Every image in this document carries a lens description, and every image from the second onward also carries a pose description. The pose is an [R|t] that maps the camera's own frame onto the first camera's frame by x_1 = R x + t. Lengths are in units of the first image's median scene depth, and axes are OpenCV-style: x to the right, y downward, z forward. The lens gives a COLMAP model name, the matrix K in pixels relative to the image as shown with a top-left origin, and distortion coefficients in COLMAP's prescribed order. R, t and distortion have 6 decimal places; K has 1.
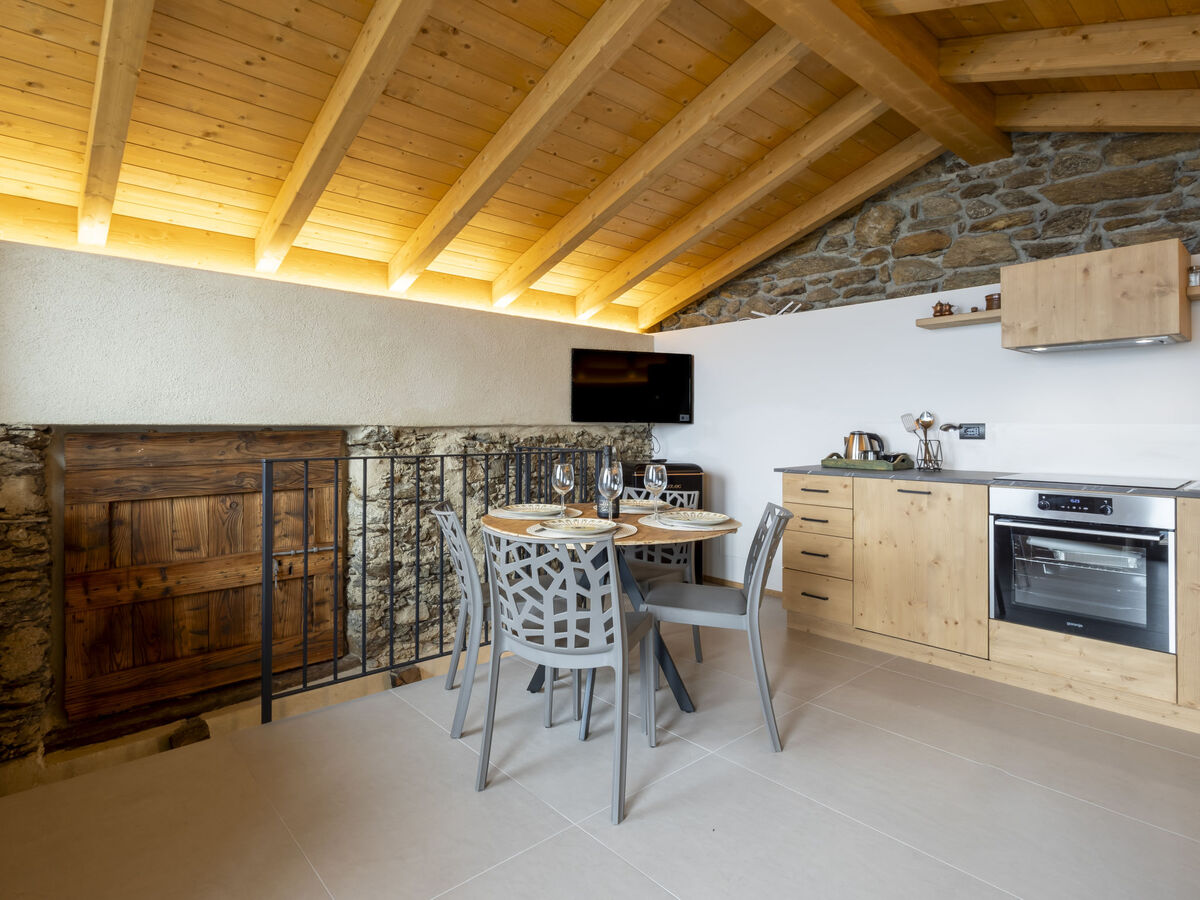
lens RADIAL K [[700.8, 0, 464.6], [0, 700.8, 422.5], [0, 0, 1]] dist [0.003918, -0.001140]
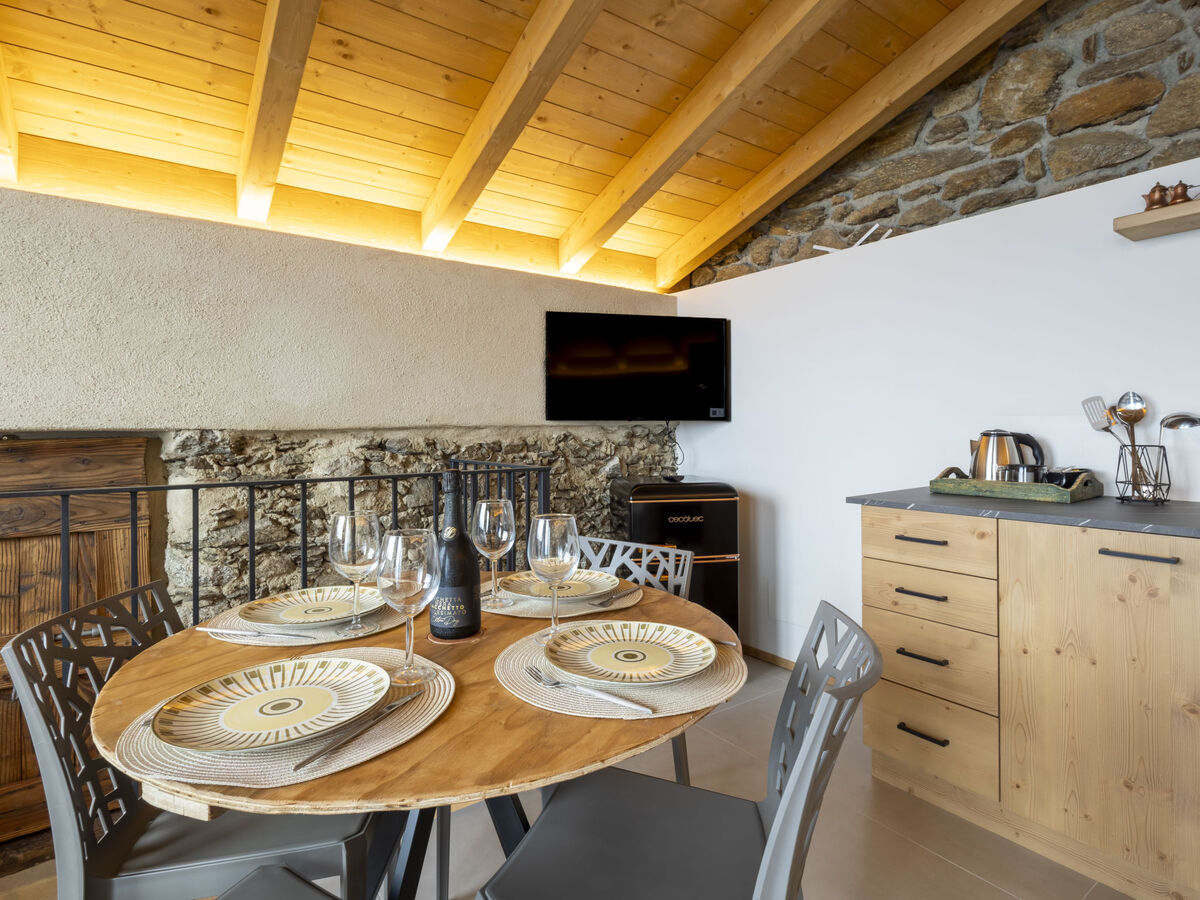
lens RADIAL K [[665.5, 0, 540.9], [0, 665.5, 431.2], [0, 0, 1]] dist [0.004813, -0.003297]
pose [[0.999405, -0.010811, -0.032742, 0.207623], [0.011116, 0.999896, 0.009152, 0.004186], [0.032640, -0.009510, 0.999422, 0.443293]]
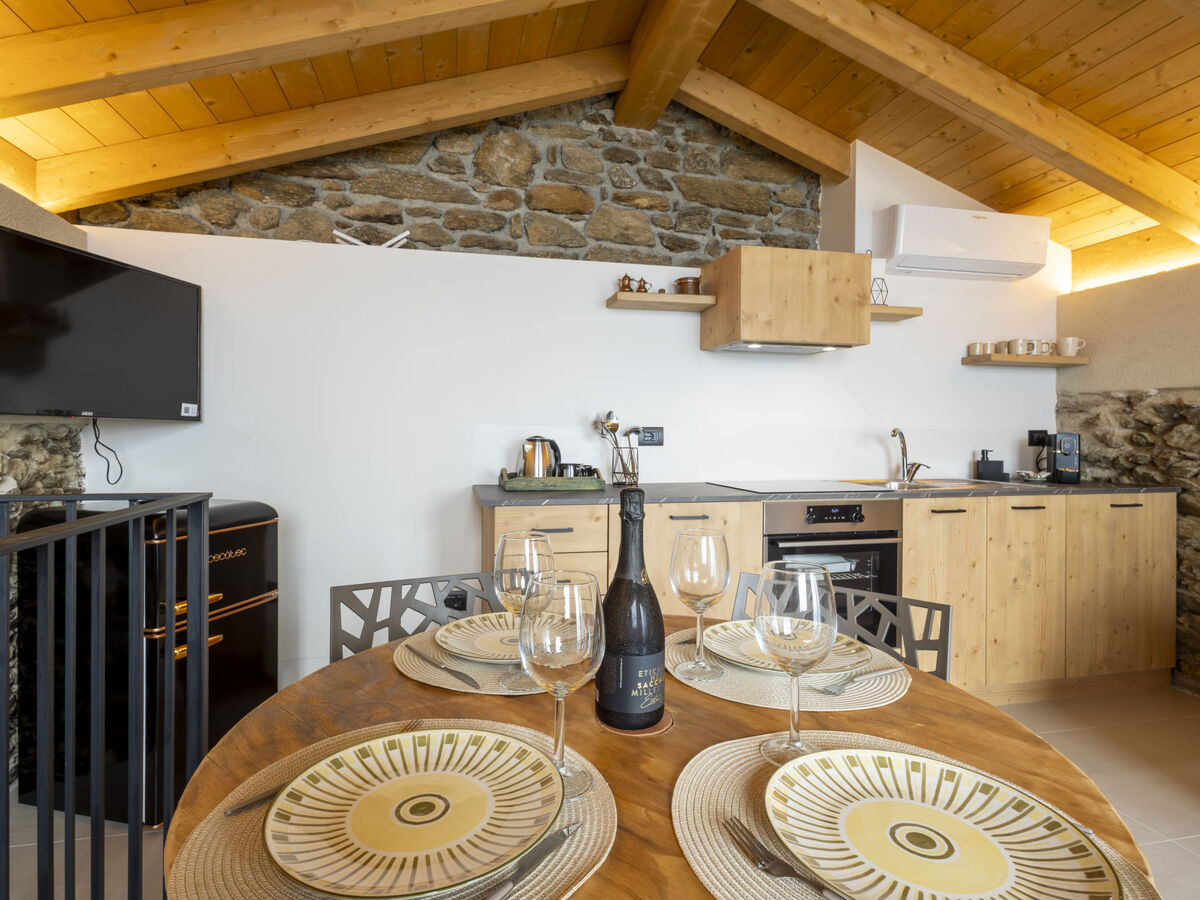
lens RADIAL K [[689.0, 0, 623.4], [0, 689.0, 443.1], [0, 0, 1]] dist [0.002239, 0.002077]
pose [[0.326407, -0.010151, 0.945175, -0.064245], [-0.010858, 0.999836, 0.014488, 0.007918], [-0.945167, -0.014992, 0.326243, 0.686936]]
